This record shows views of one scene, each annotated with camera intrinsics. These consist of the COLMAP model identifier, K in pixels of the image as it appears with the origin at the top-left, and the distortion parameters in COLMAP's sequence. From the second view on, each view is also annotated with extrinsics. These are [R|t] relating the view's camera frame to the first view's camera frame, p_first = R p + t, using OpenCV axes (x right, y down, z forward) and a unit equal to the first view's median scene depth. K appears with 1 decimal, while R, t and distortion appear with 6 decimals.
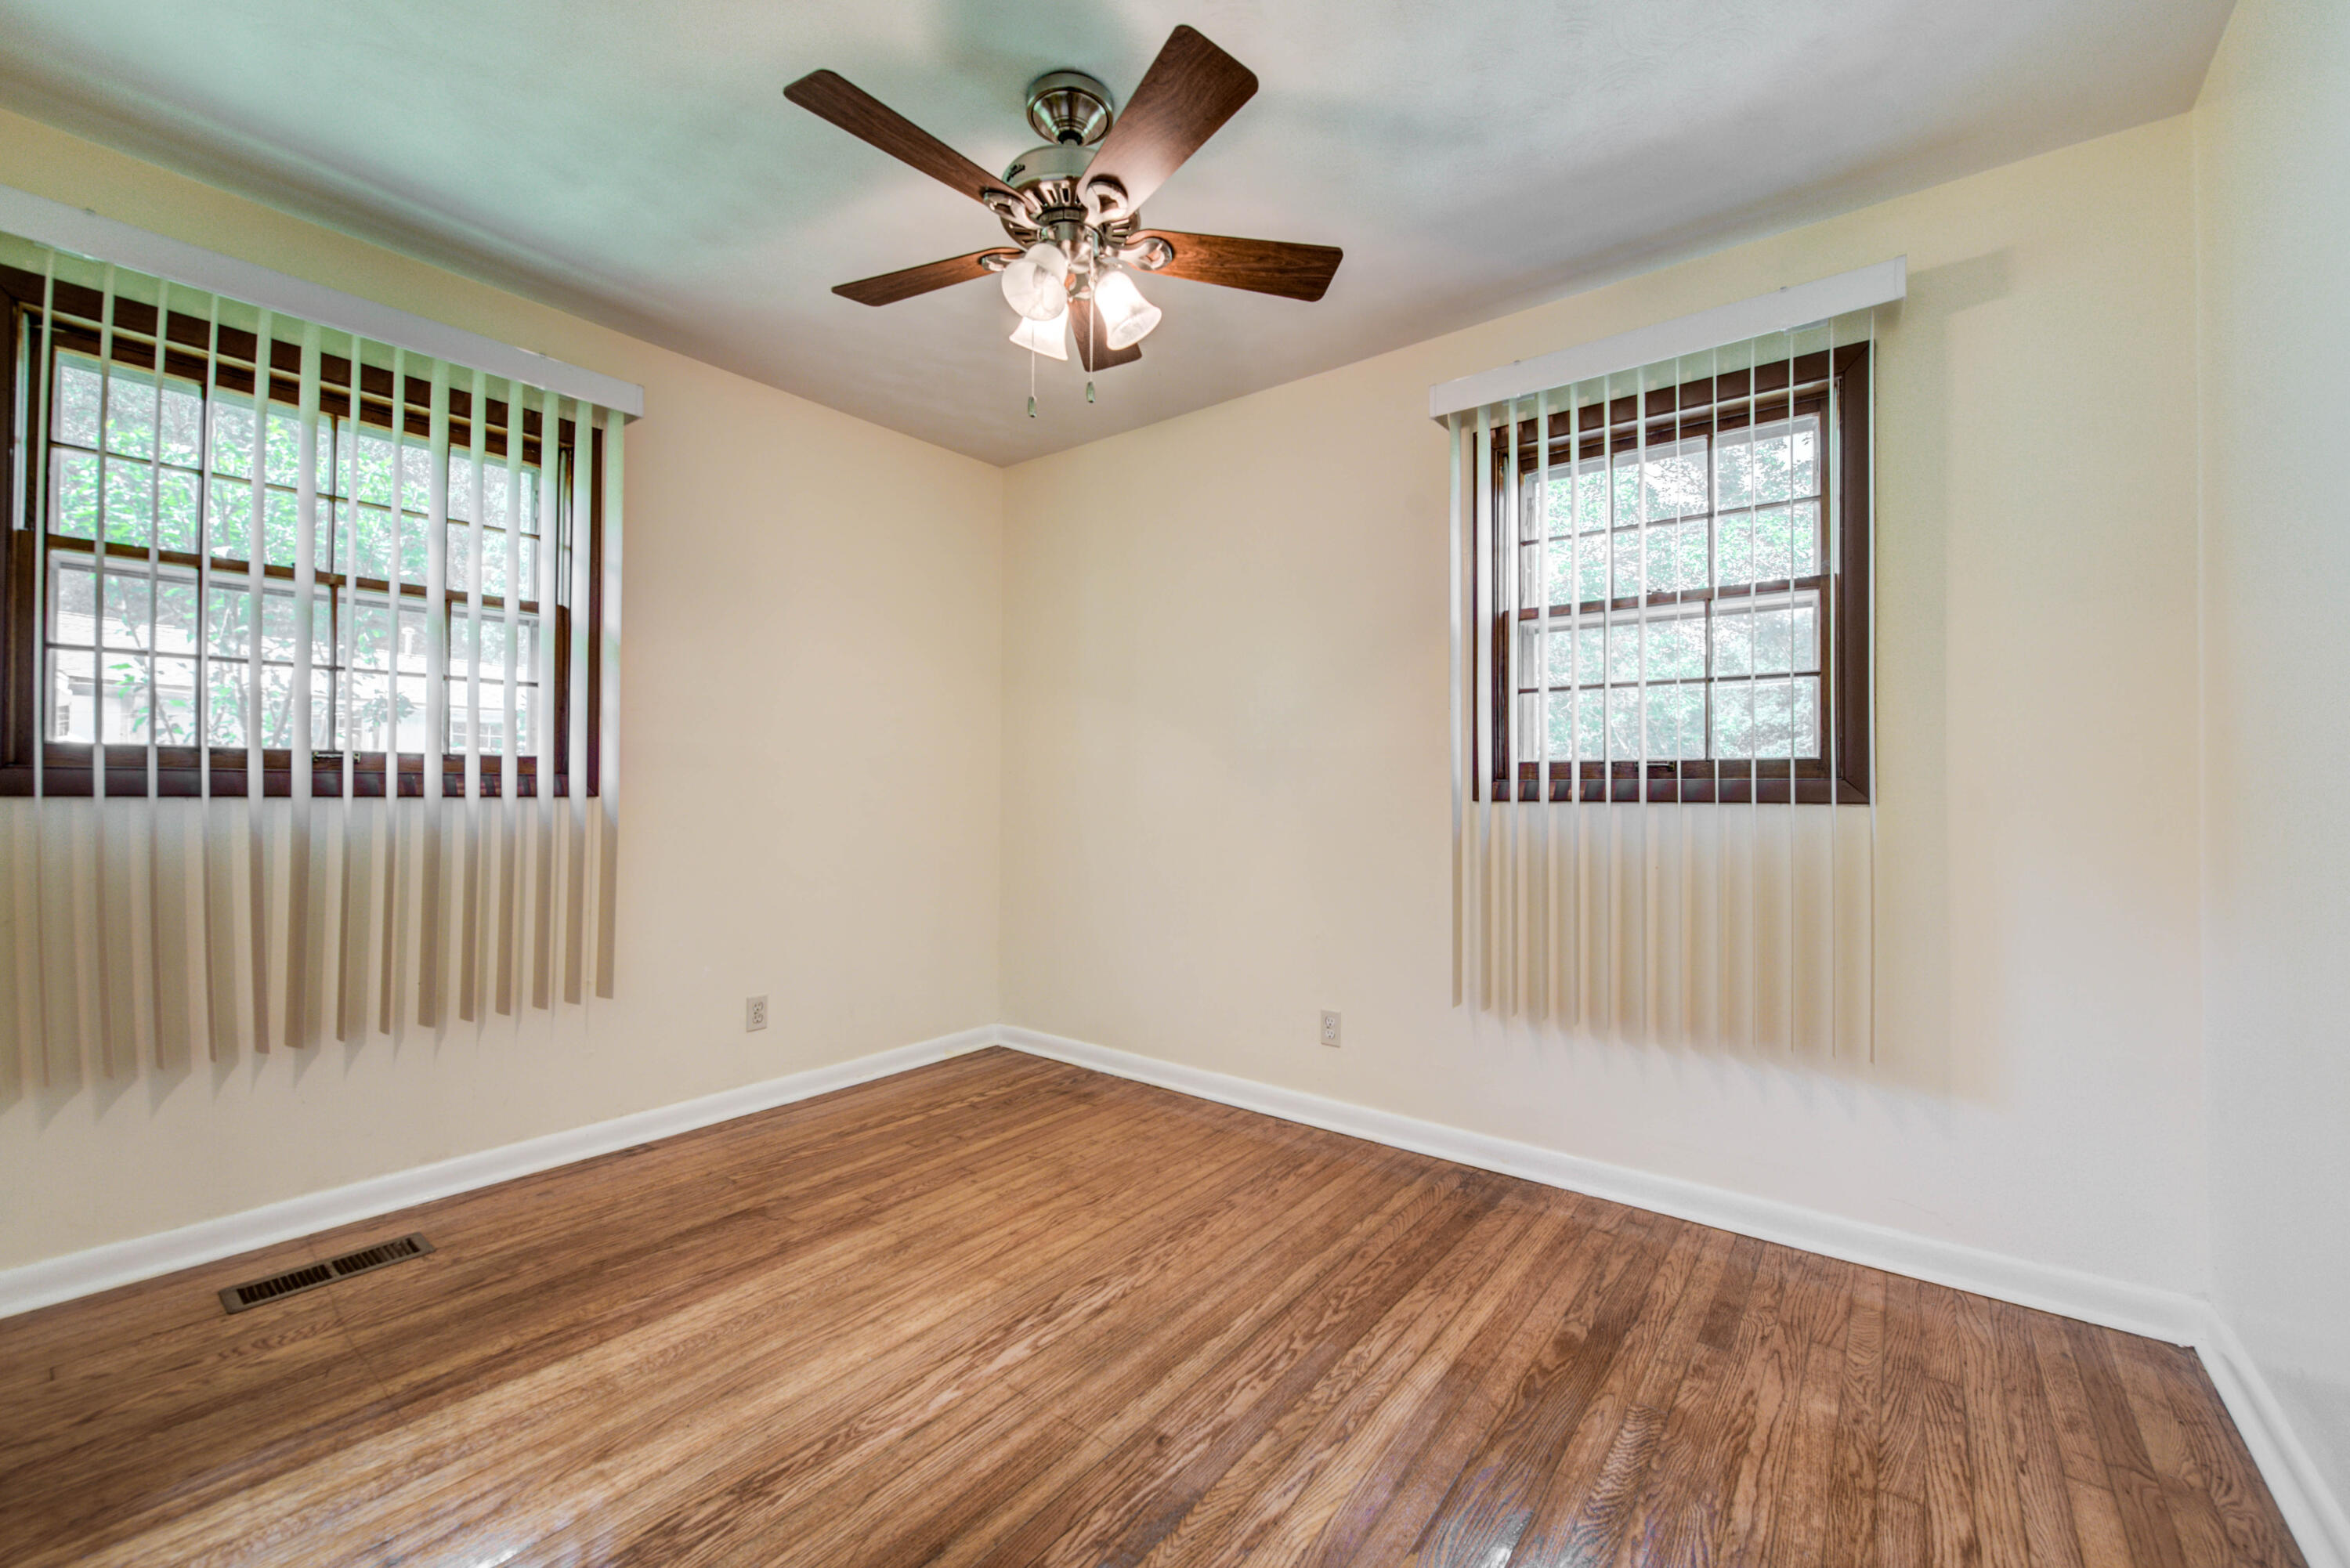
lens RADIAL K [[933.8, 0, 1187.1], [0, 933.8, 778.9], [0, 0, 1]] dist [0.000449, -0.000442]
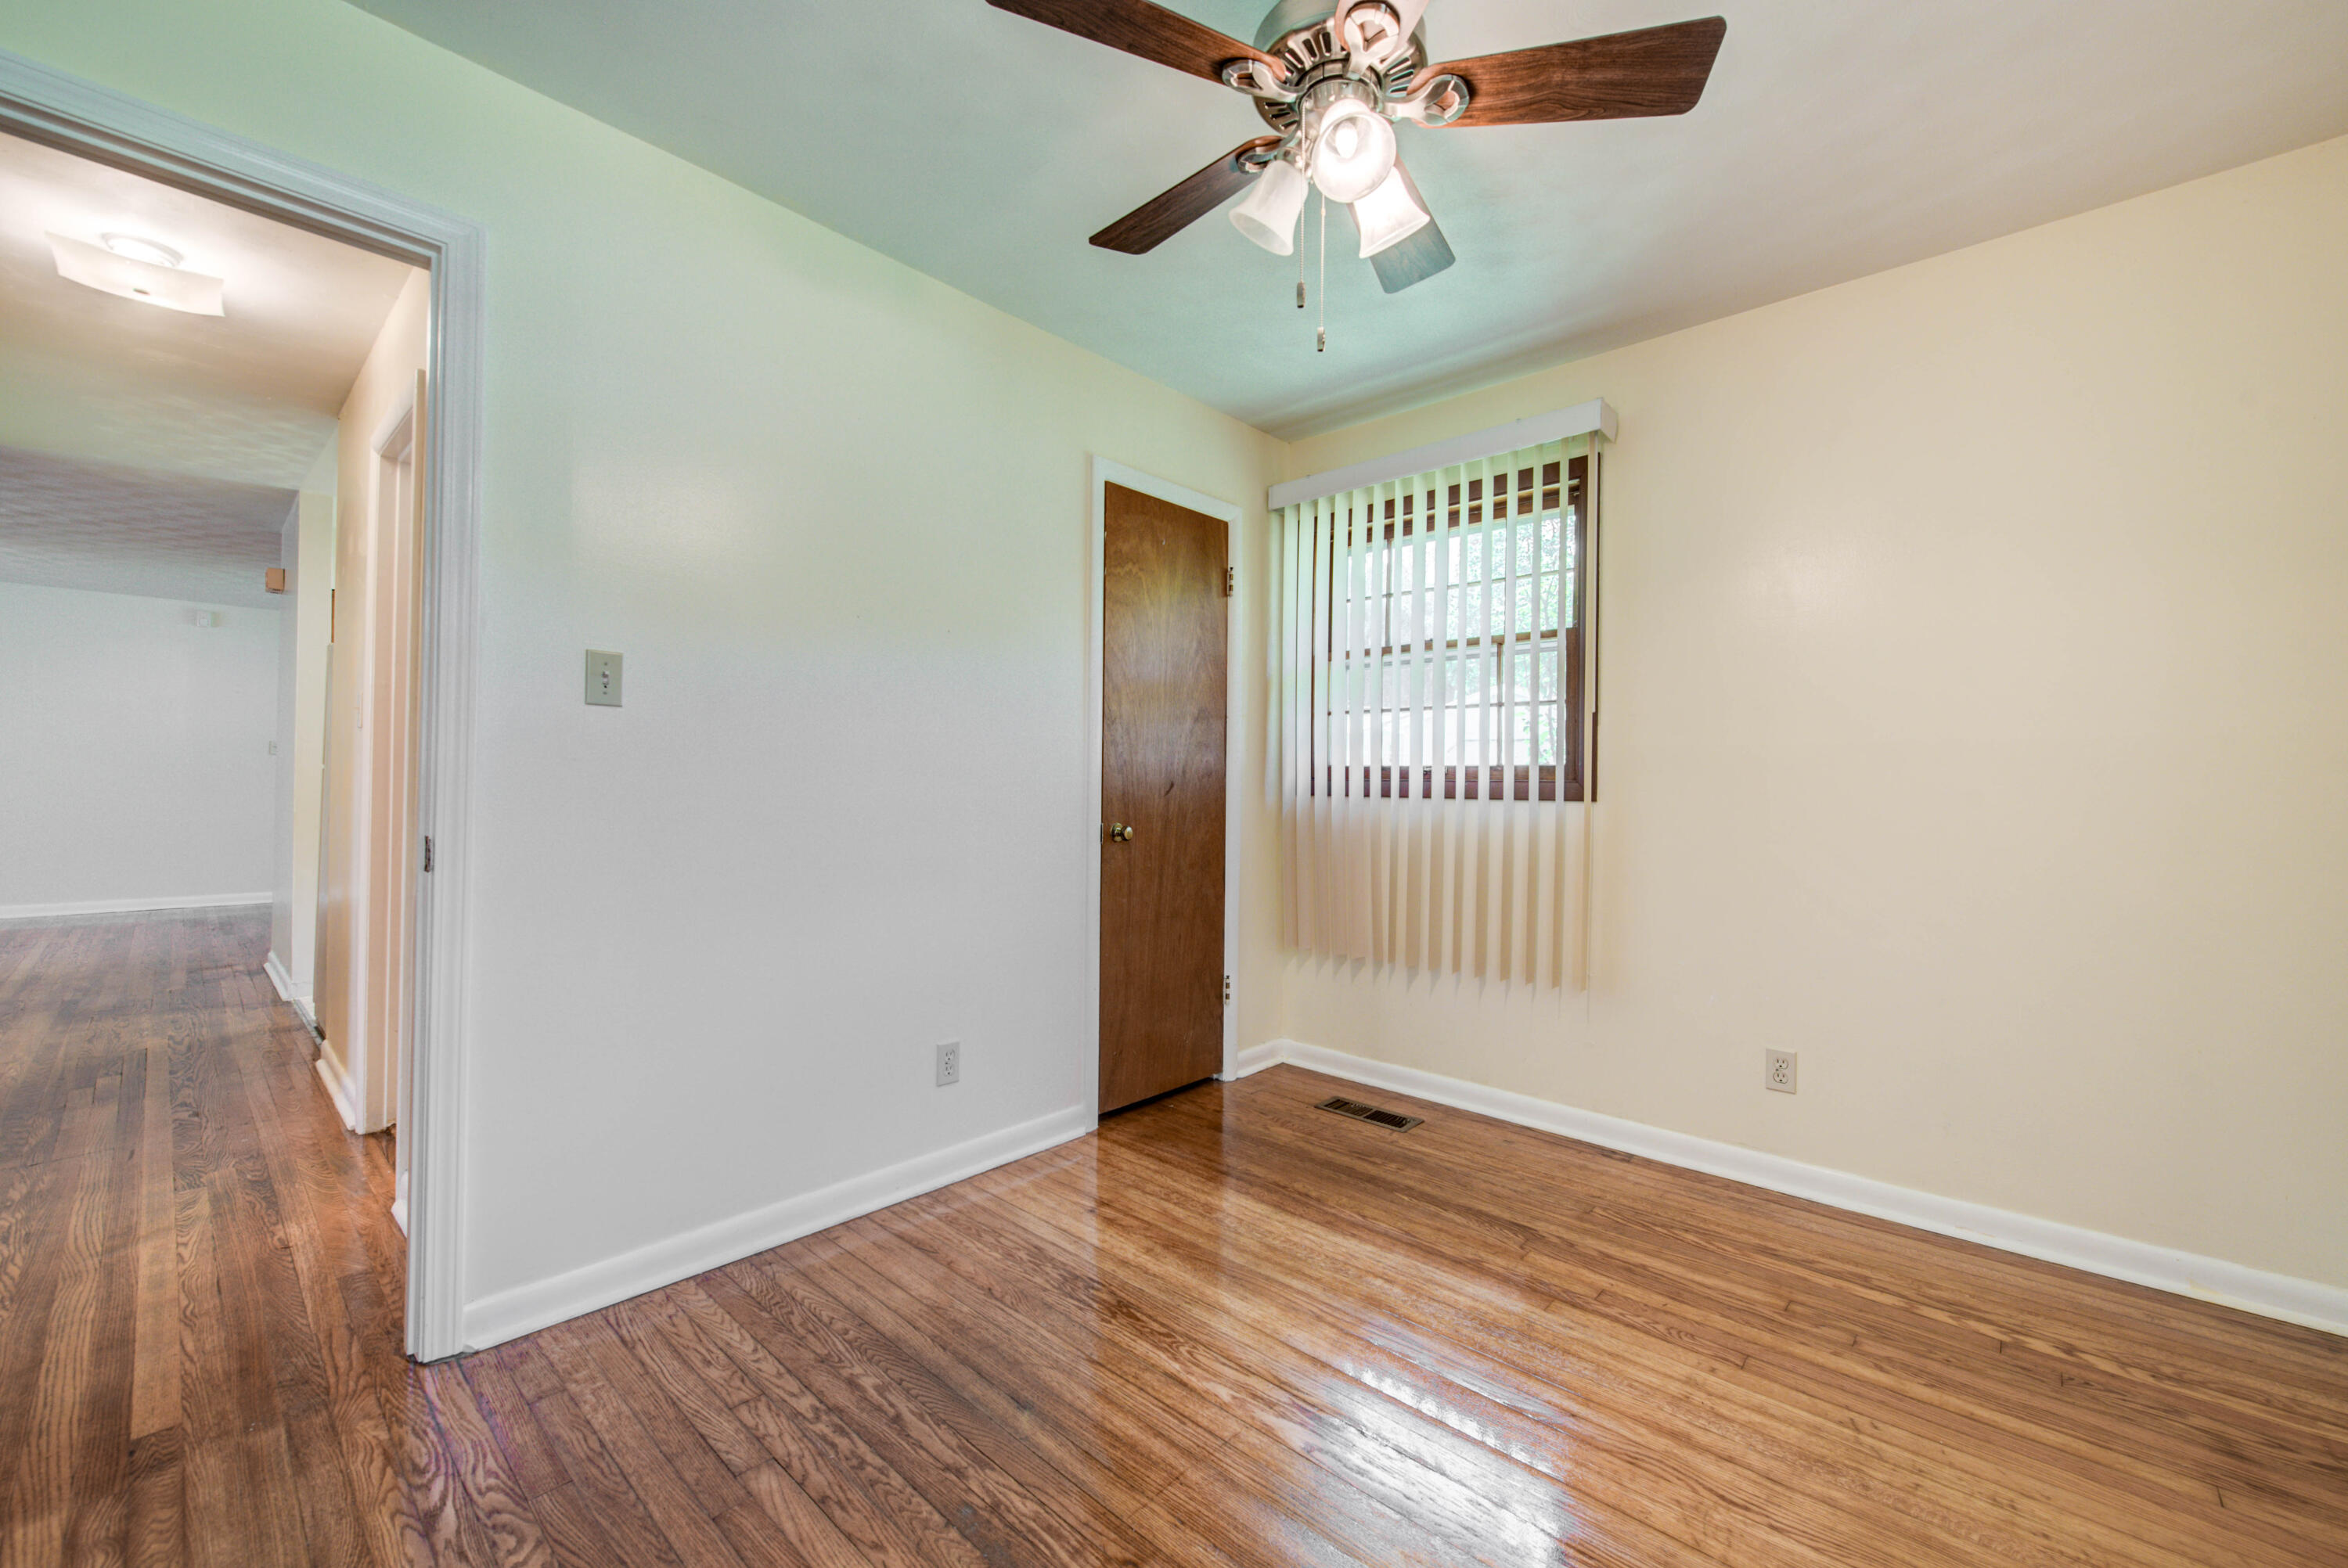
lens RADIAL K [[932.9, 0, 1186.1], [0, 932.9, 778.9], [0, 0, 1]] dist [0.000449, -0.000442]
pose [[-0.084042, -0.014994, -0.996349, 0.510854], [-0.000102, 0.999887, -0.015038, 0.010490], [0.996462, -0.001162, -0.084034, 0.705113]]
